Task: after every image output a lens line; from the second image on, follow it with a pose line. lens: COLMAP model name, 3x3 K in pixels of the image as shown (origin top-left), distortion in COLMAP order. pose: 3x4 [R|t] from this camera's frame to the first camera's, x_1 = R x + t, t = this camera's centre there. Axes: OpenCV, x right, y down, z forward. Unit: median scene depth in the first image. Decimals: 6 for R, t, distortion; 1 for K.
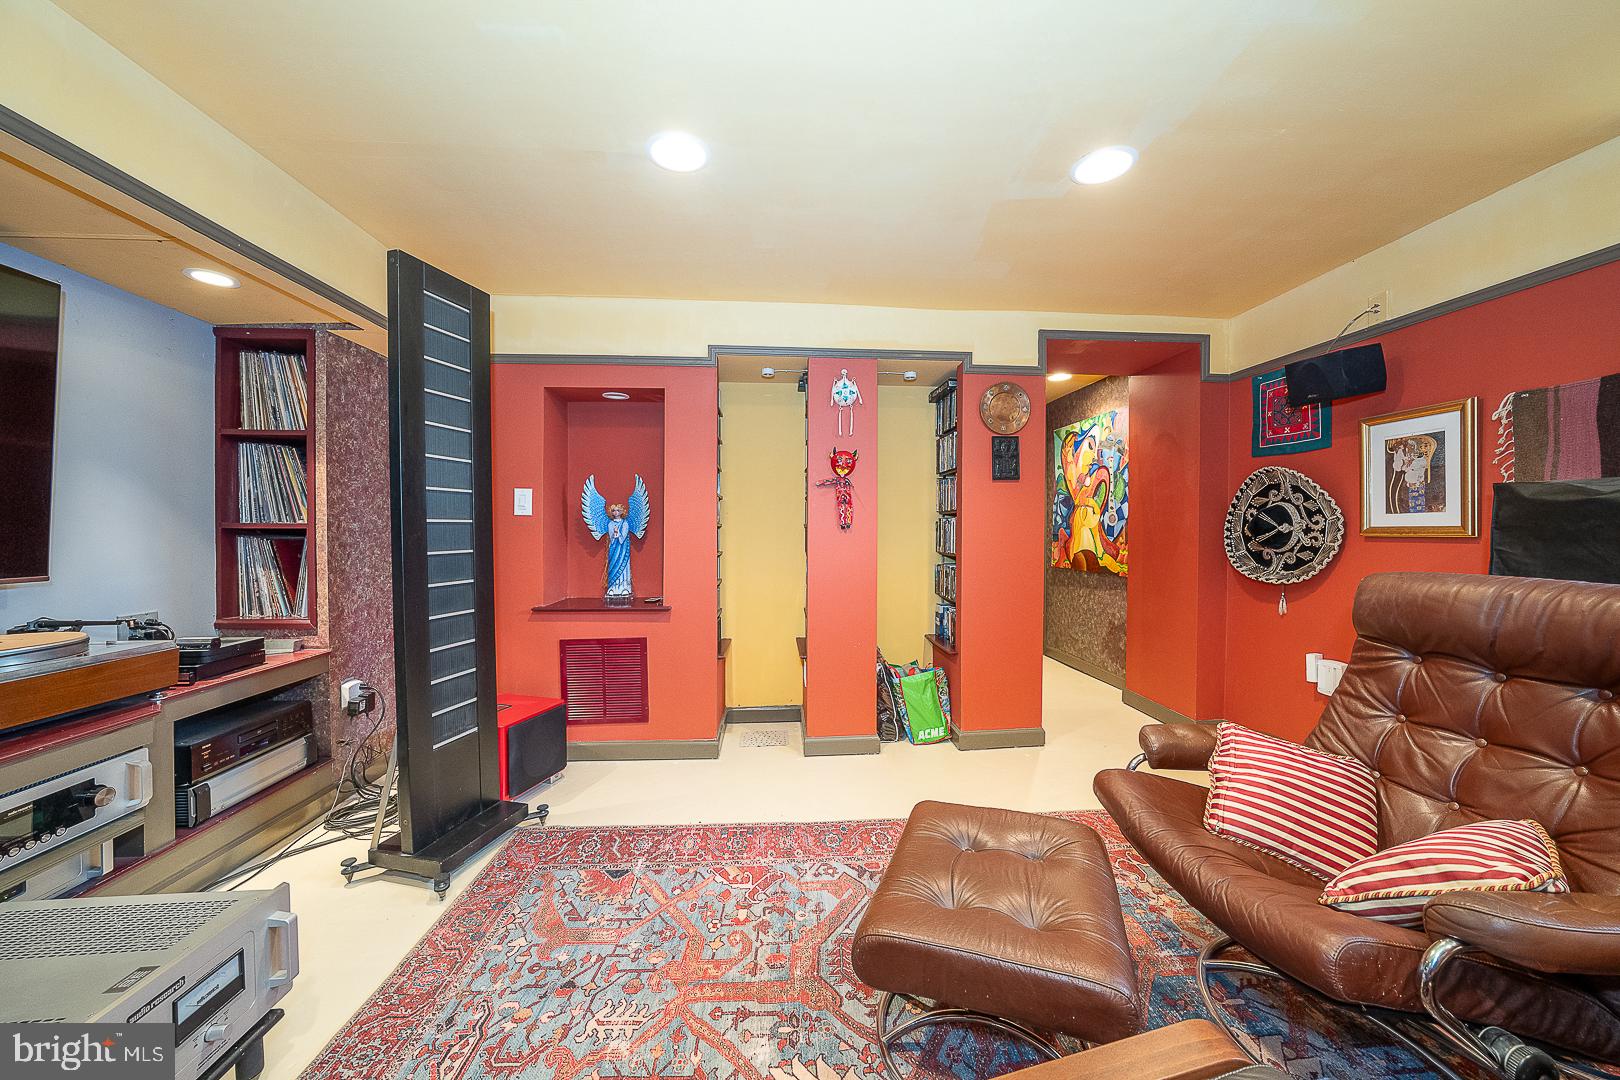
lens RADIAL K [[554.6, 0, 817.9], [0, 554.6, 529.5], [0, 0, 1]] dist [-0.021742, -0.000136]
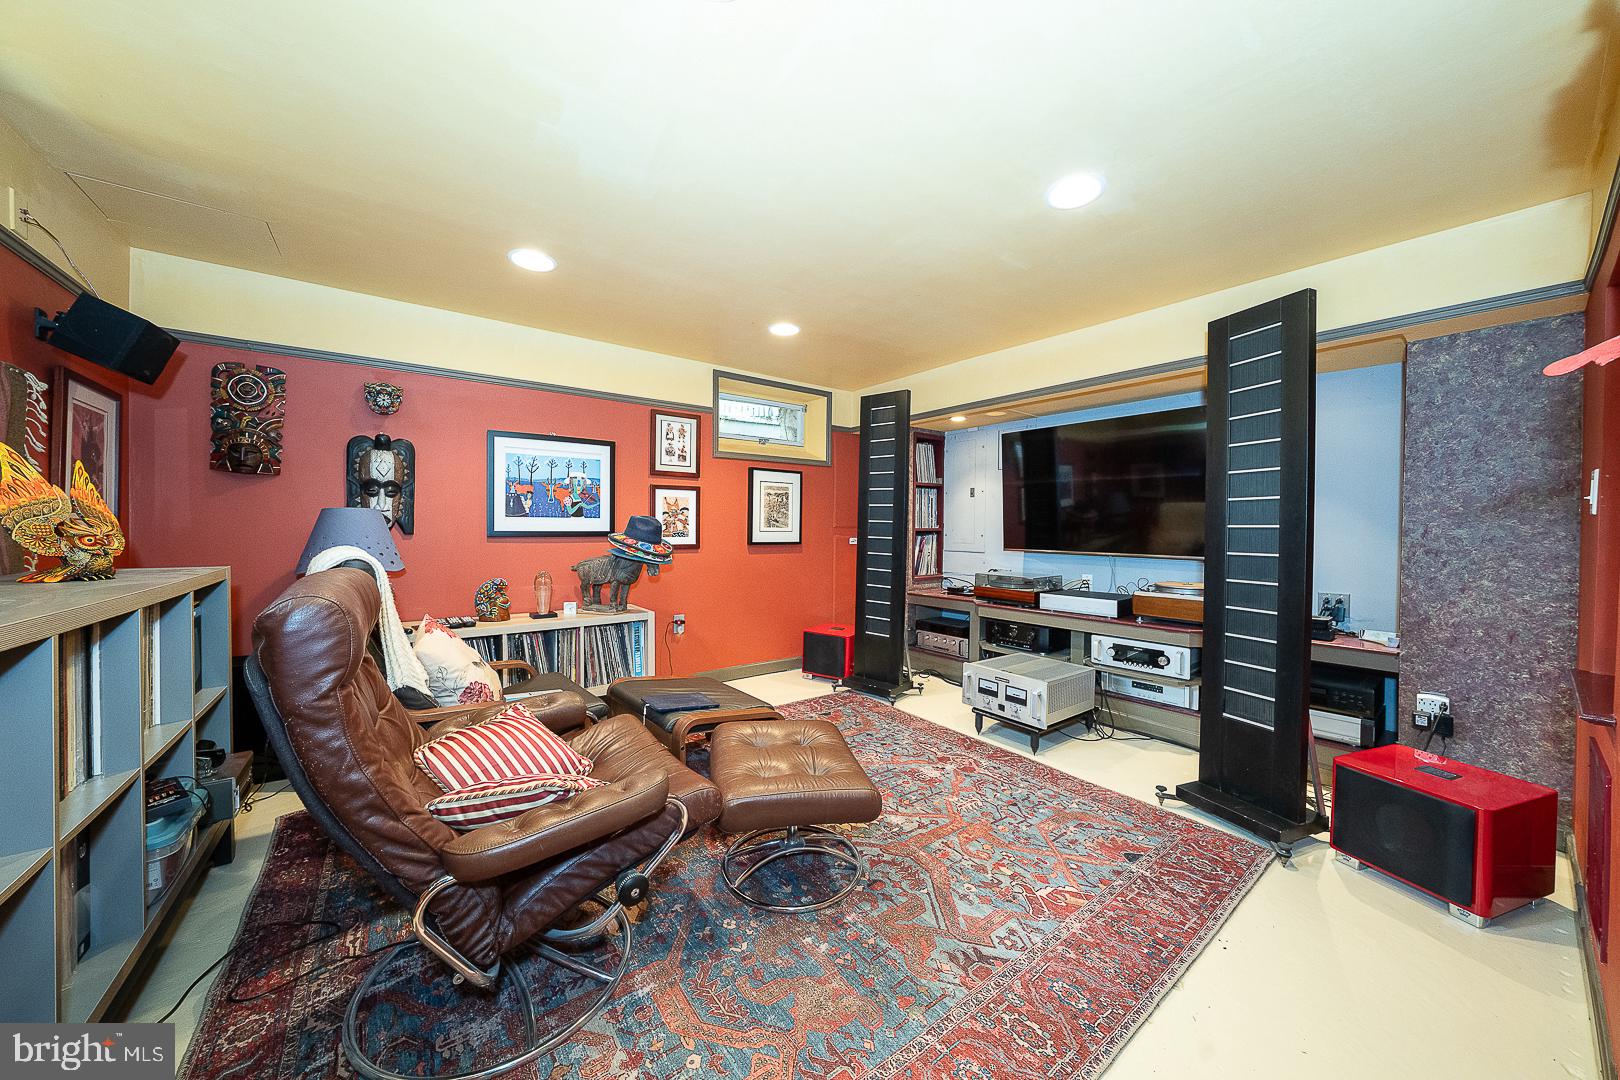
lens RADIAL K [[554.6, 0, 811.4], [0, 554.6, 533.3], [0, 0, 1]] dist [-0.021742, -0.000136]
pose [[-0.838247, 0.000390, -0.545291, 0.745049], [-0.011970, 0.999746, 0.019116, -0.012435], [0.545160, 0.022551, -0.838029, 1.562055]]
